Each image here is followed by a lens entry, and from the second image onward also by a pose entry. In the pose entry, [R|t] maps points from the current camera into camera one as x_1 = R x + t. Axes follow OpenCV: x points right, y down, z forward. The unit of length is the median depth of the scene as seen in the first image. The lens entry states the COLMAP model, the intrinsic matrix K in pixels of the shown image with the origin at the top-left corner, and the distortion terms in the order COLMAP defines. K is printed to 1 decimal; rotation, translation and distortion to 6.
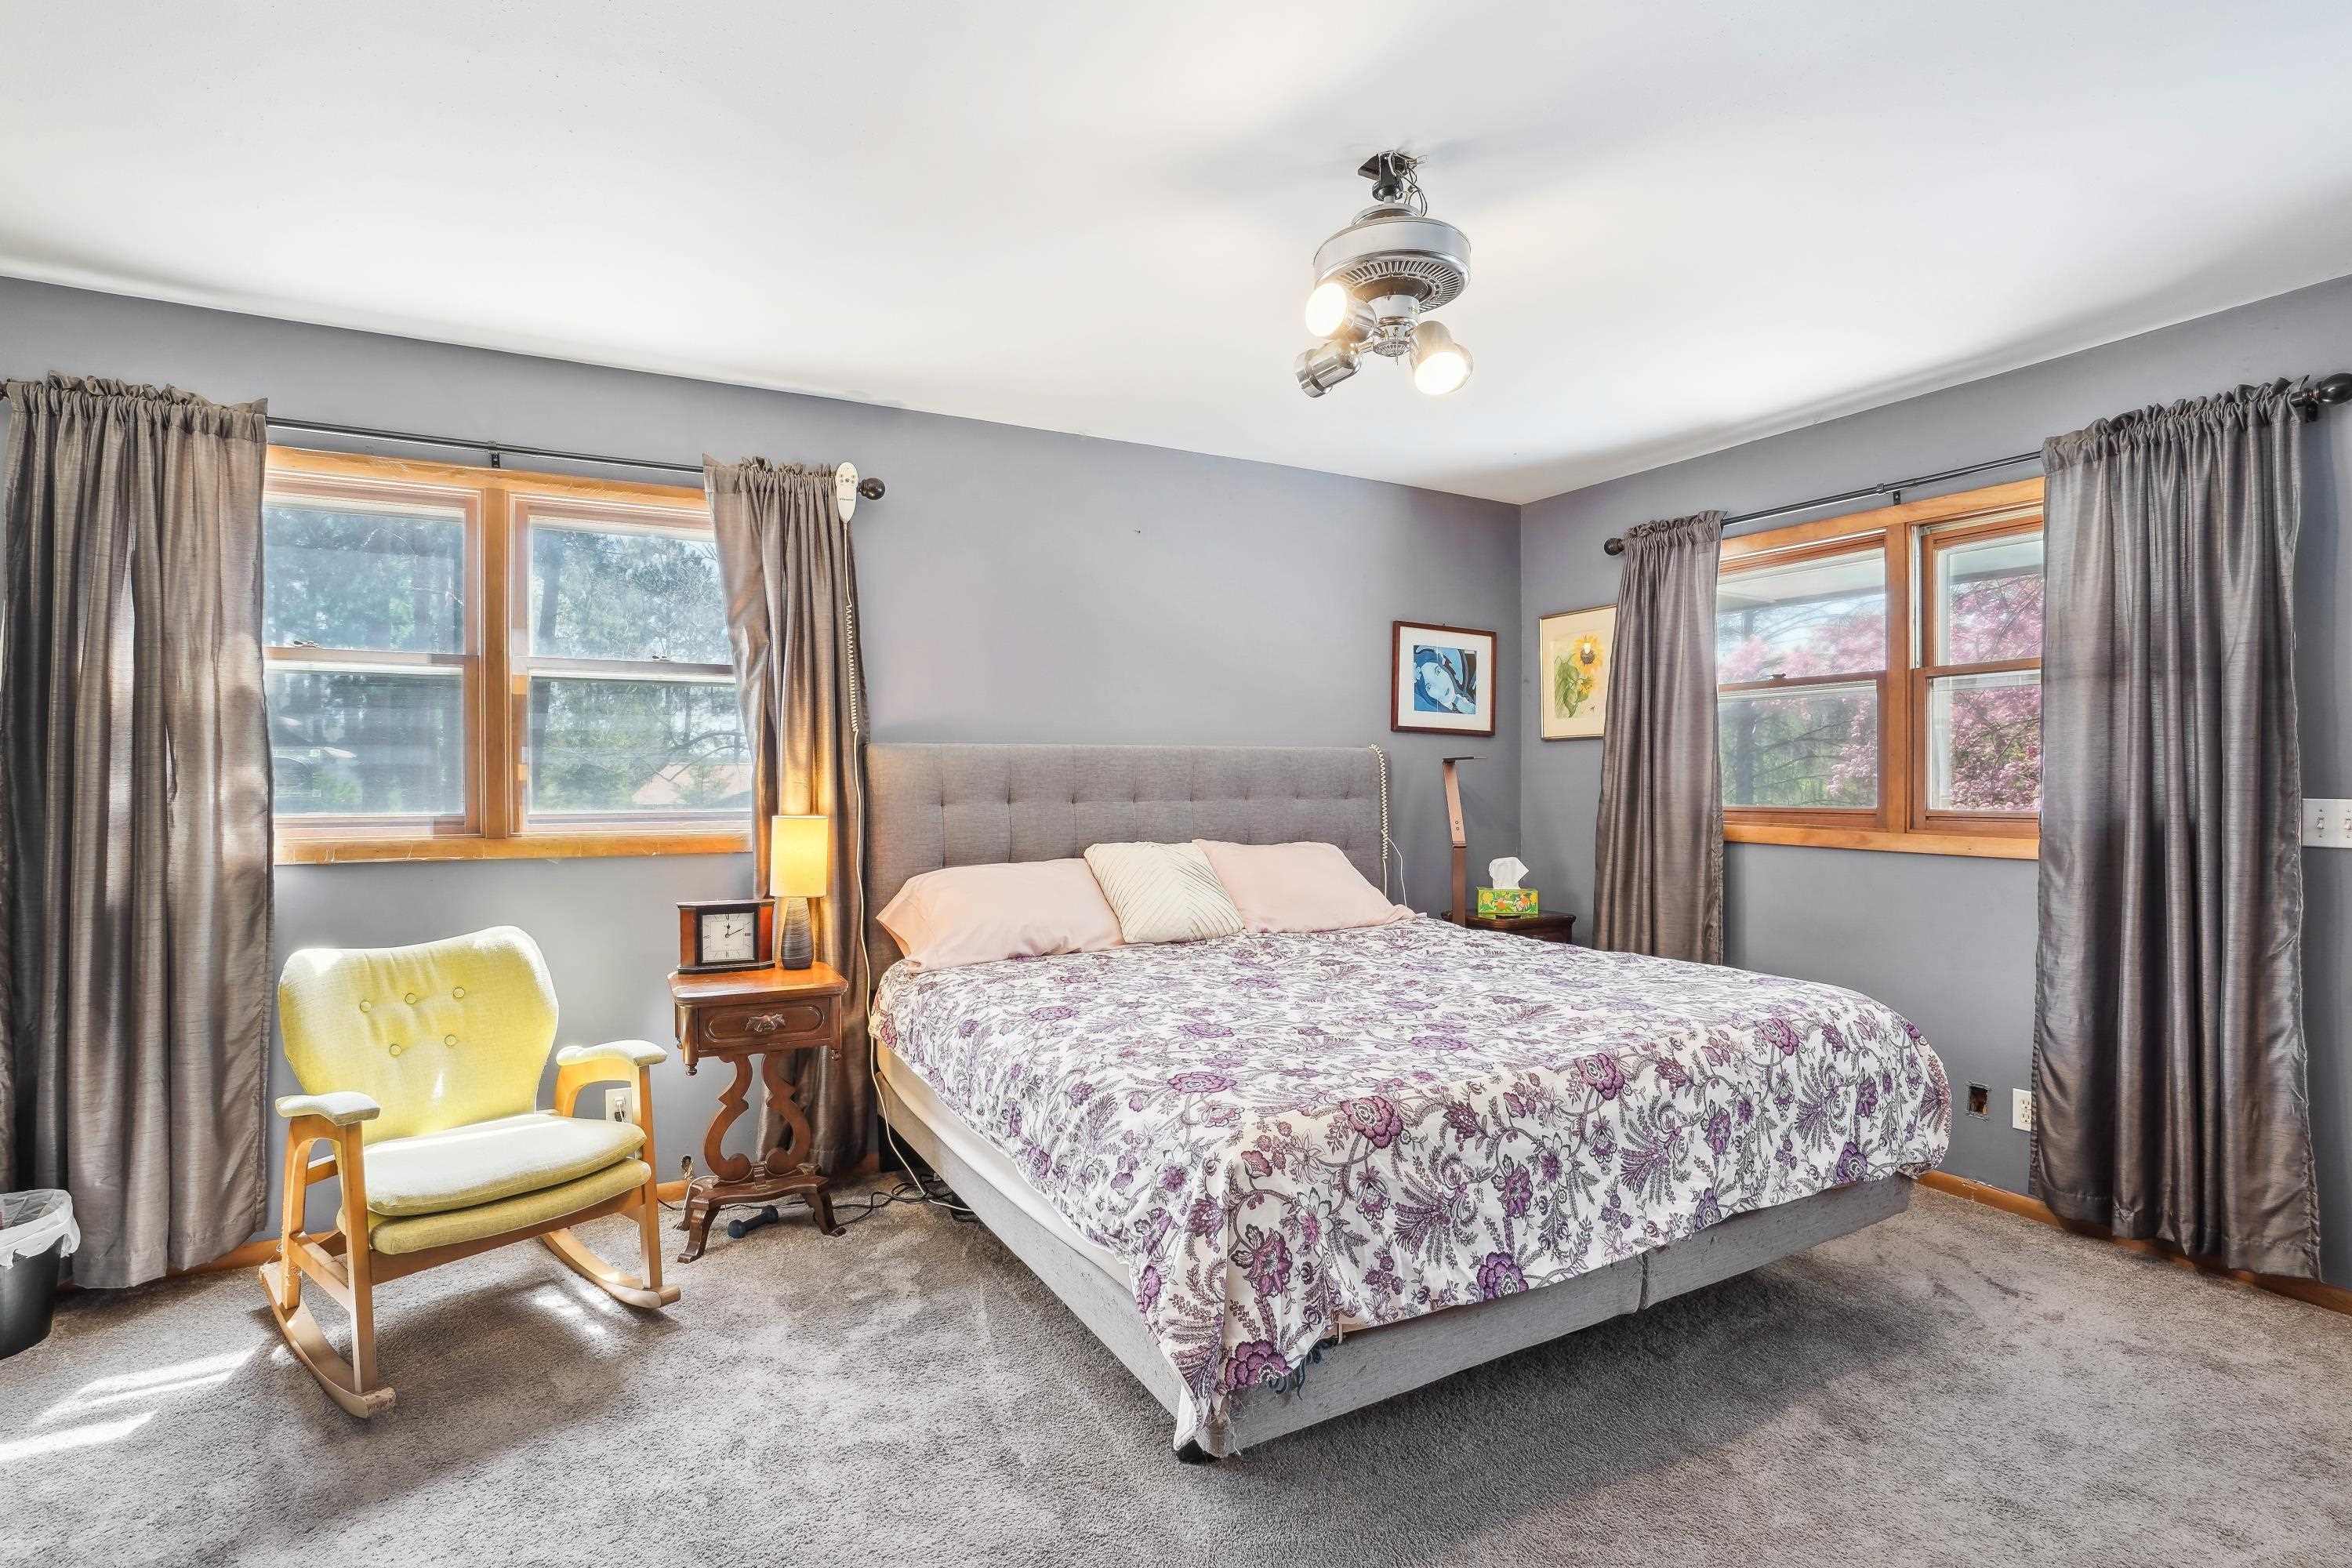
lens RADIAL K [[1117.1, 0, 1171.1], [0, 1117.1, 778.0], [0, 0, 1]] dist [-0.056148, 0.015810]
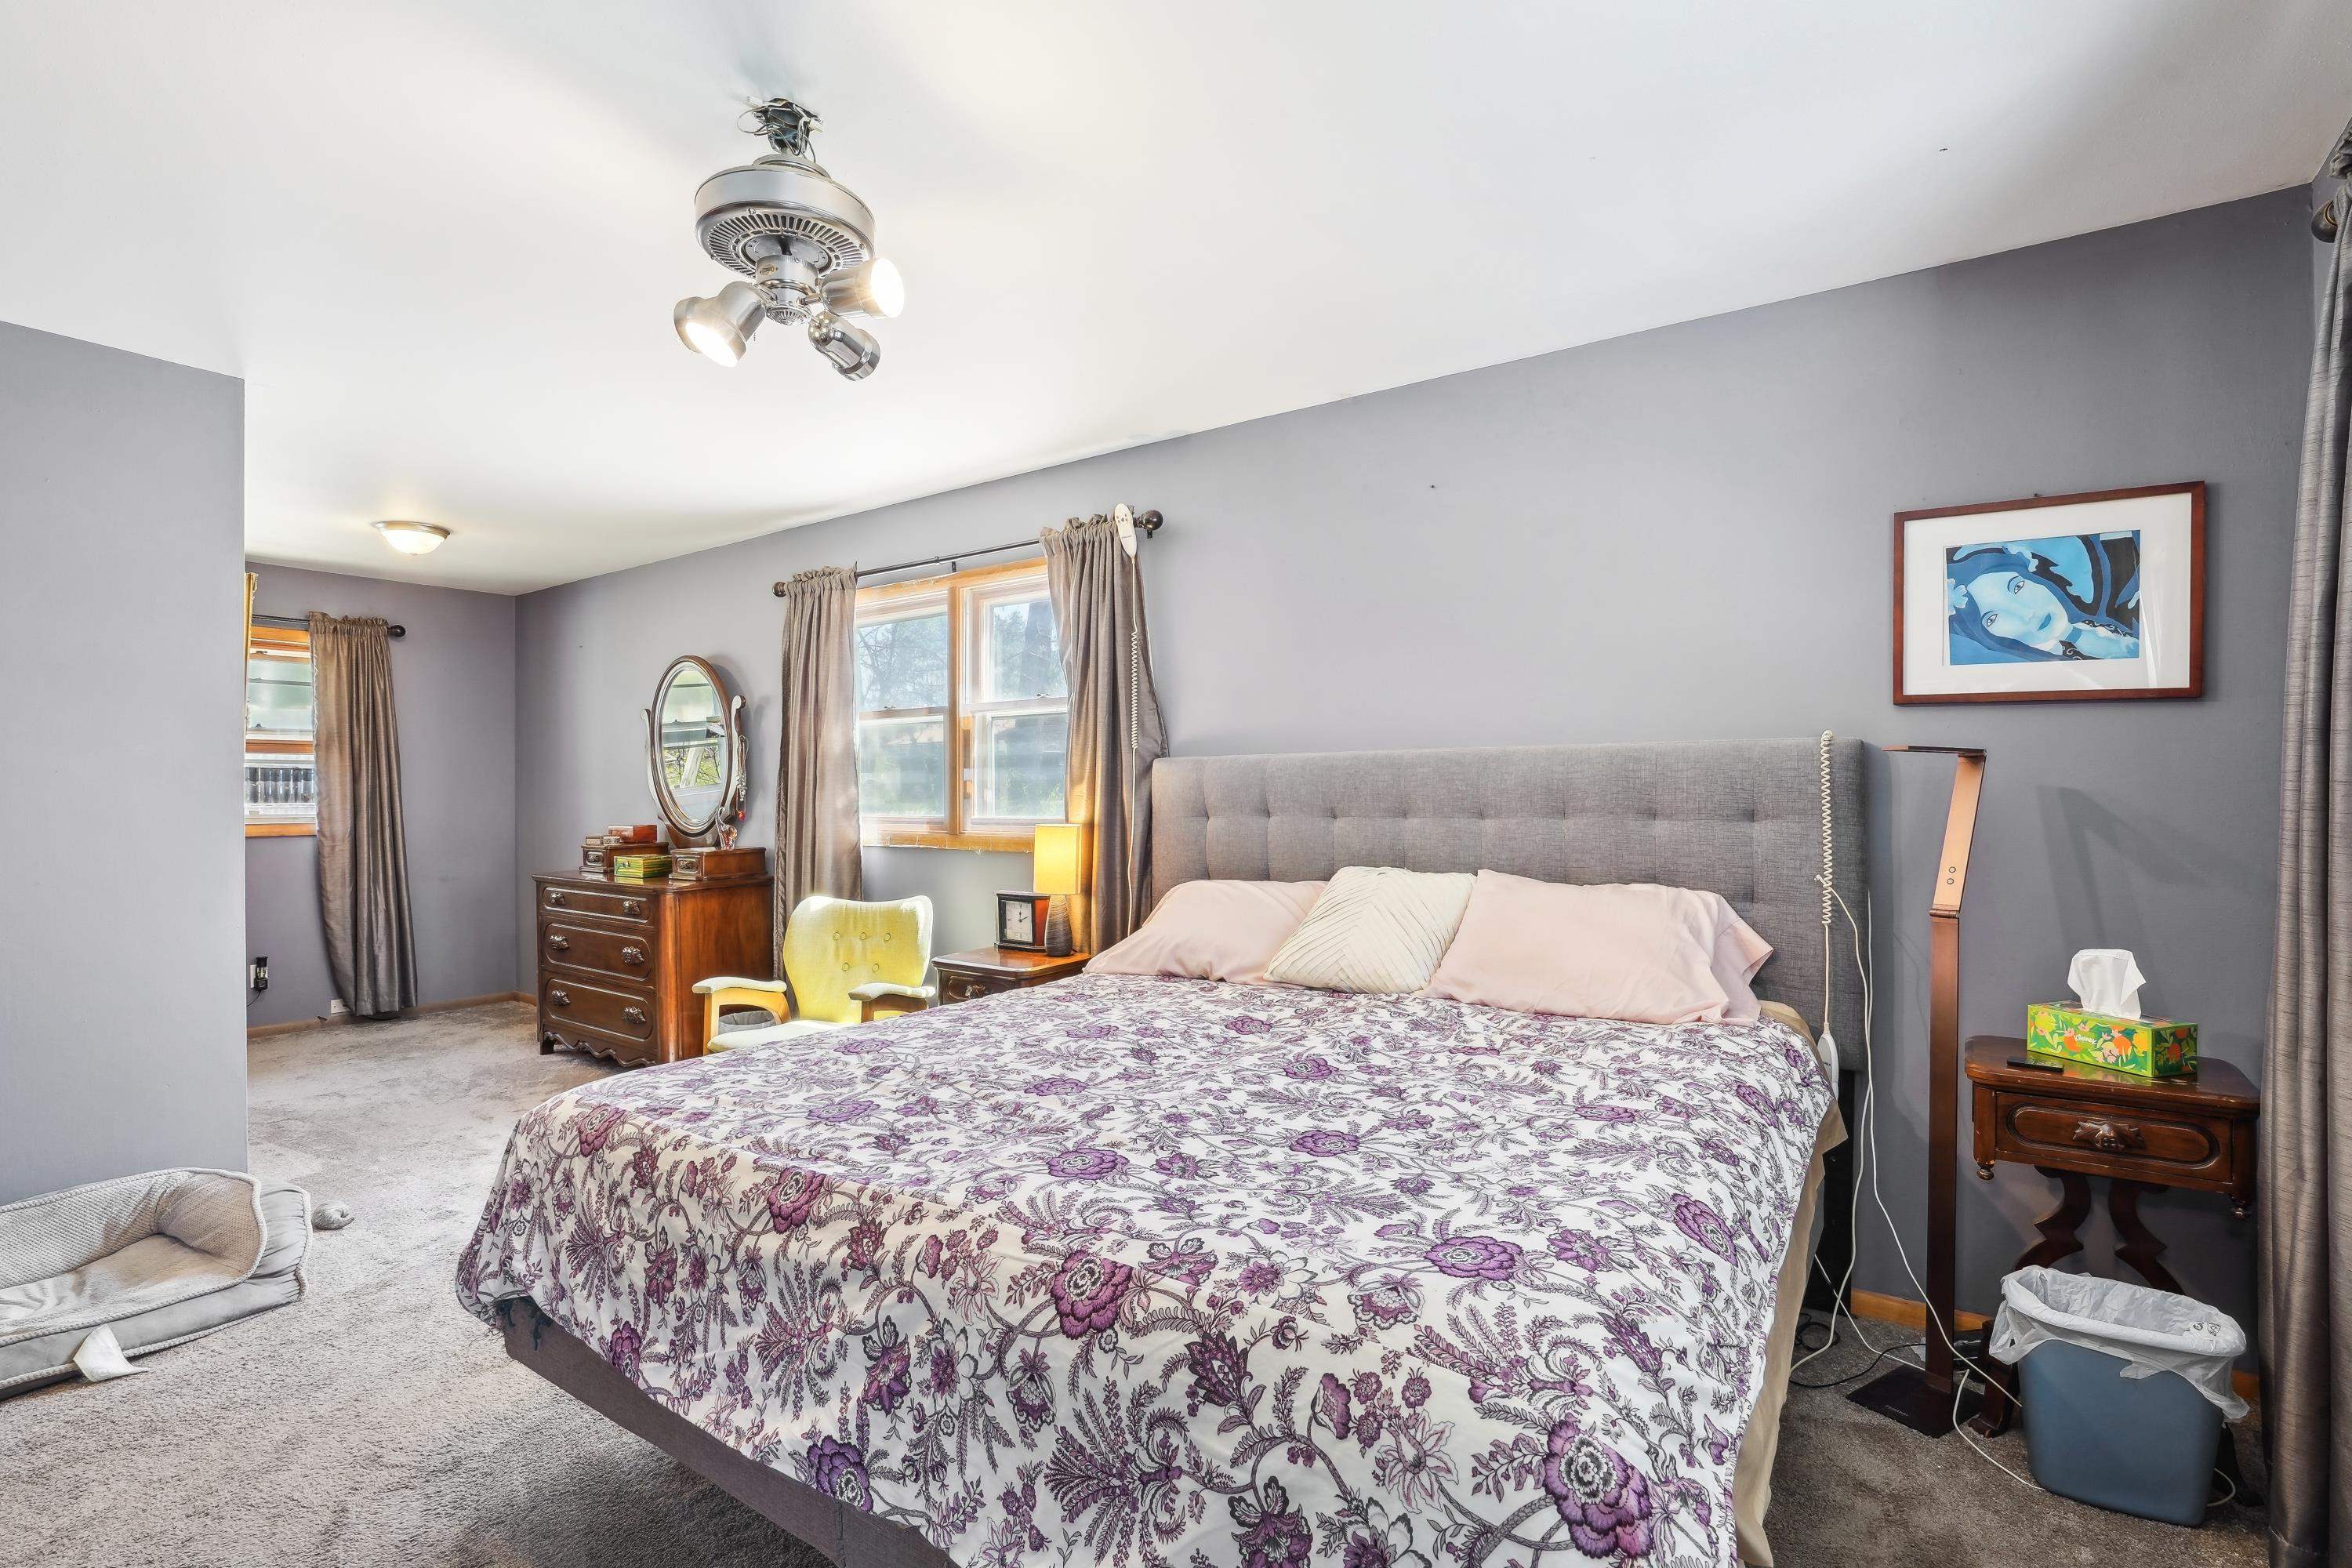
lens RADIAL K [[1117.1, 0, 1171.1], [0, 1117.1, 778.0], [0, 0, 1]] dist [-0.056148, 0.015810]
pose [[0.439491, -0.012757, -0.898156, 0.792977], [0.003464, 0.999916, -0.012508, 0.001163], [0.898240, 0.002386, 0.439499, 0.620148]]
